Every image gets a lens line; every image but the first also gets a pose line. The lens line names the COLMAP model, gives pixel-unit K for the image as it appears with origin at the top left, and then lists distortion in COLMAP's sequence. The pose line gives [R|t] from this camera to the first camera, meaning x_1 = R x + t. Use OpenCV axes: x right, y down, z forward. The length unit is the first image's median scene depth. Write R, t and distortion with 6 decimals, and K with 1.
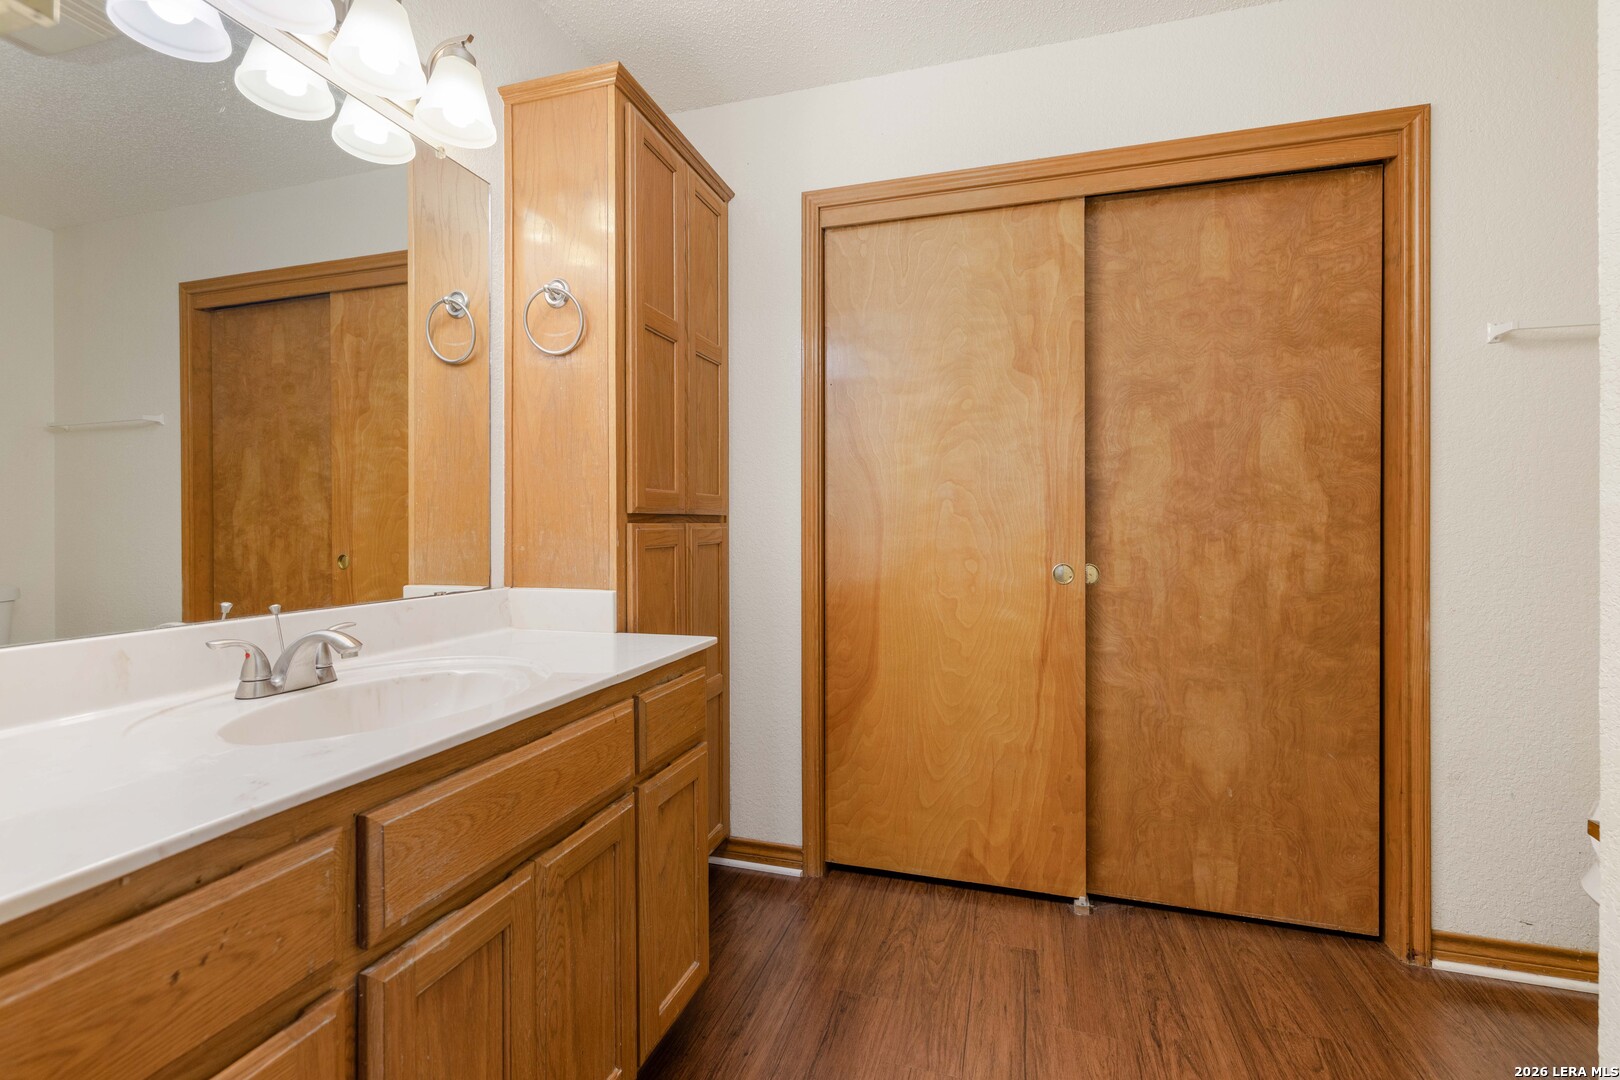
lens RADIAL K [[713.7, 0, 809.6], [0, 713.7, 532.5], [0, 0, 1]] dist [-0.000771, 0.000826]
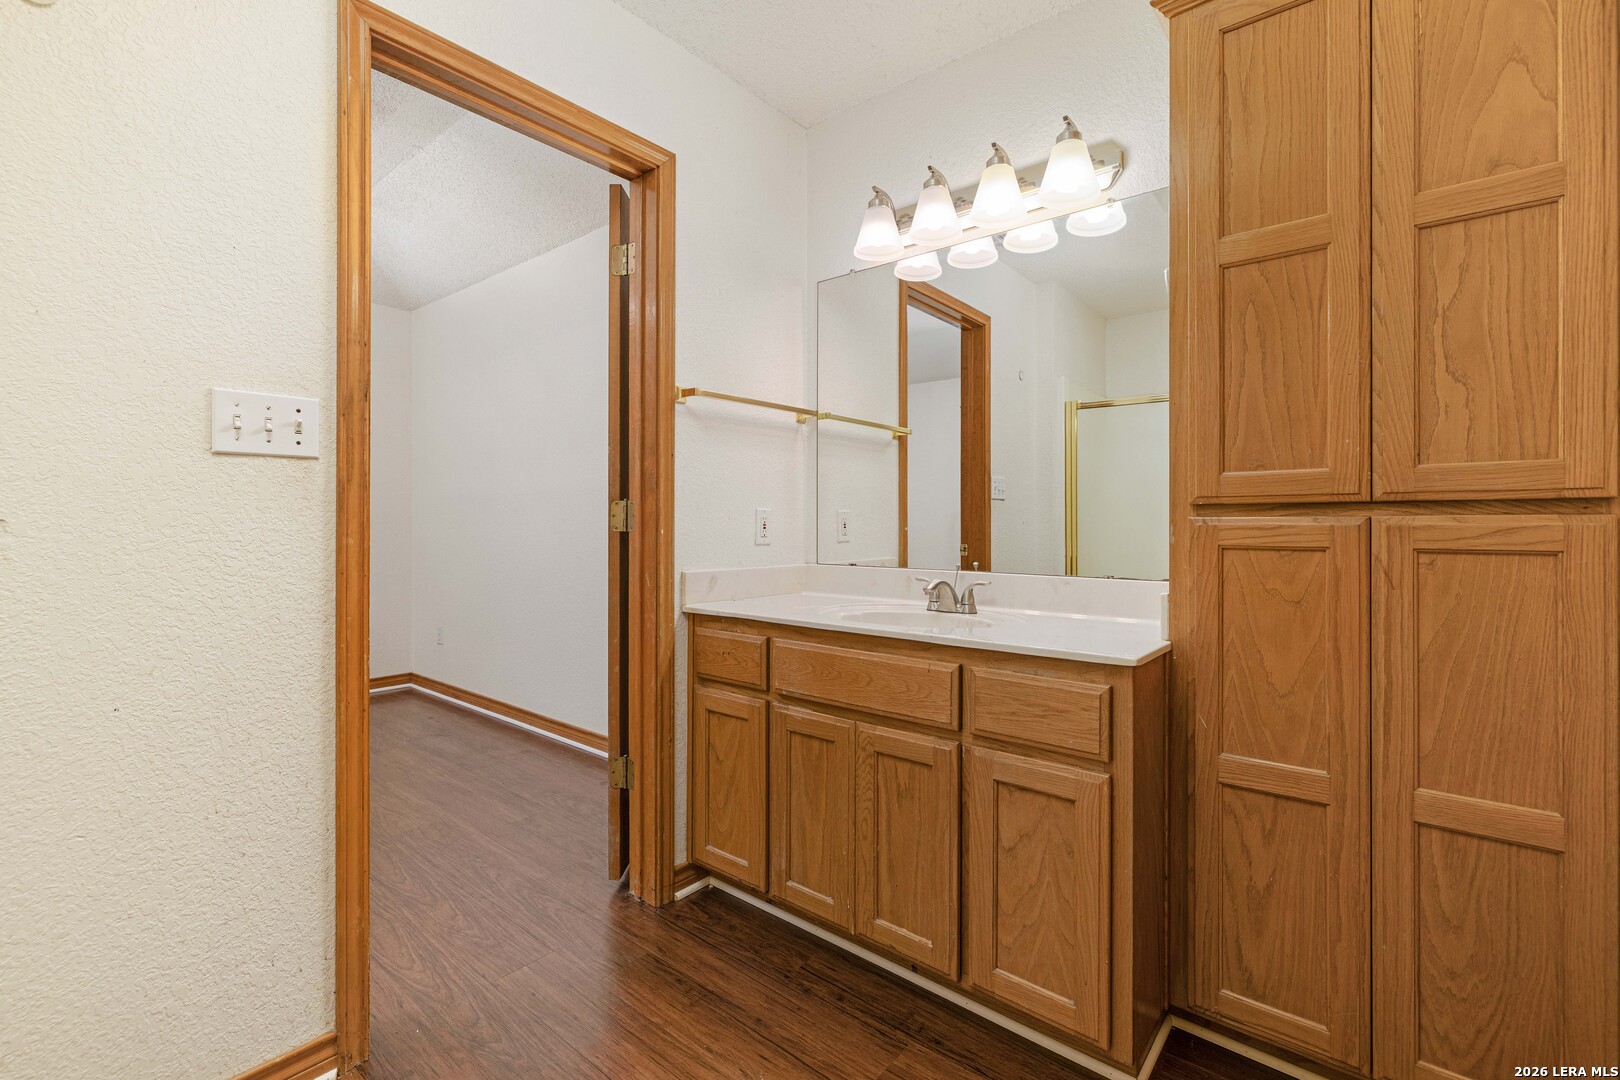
lens RADIAL K [[713.6, 0, 814.9], [0, 713.6, 517.3], [0, 0, 1]] dist [-0.001157, 0.000329]
pose [[-0.387981, 0.000021, -0.921667, 1.567048], [0.003189, 0.999994, -0.001320, -0.023472], [0.921662, -0.003451, -0.387979, 2.030602]]
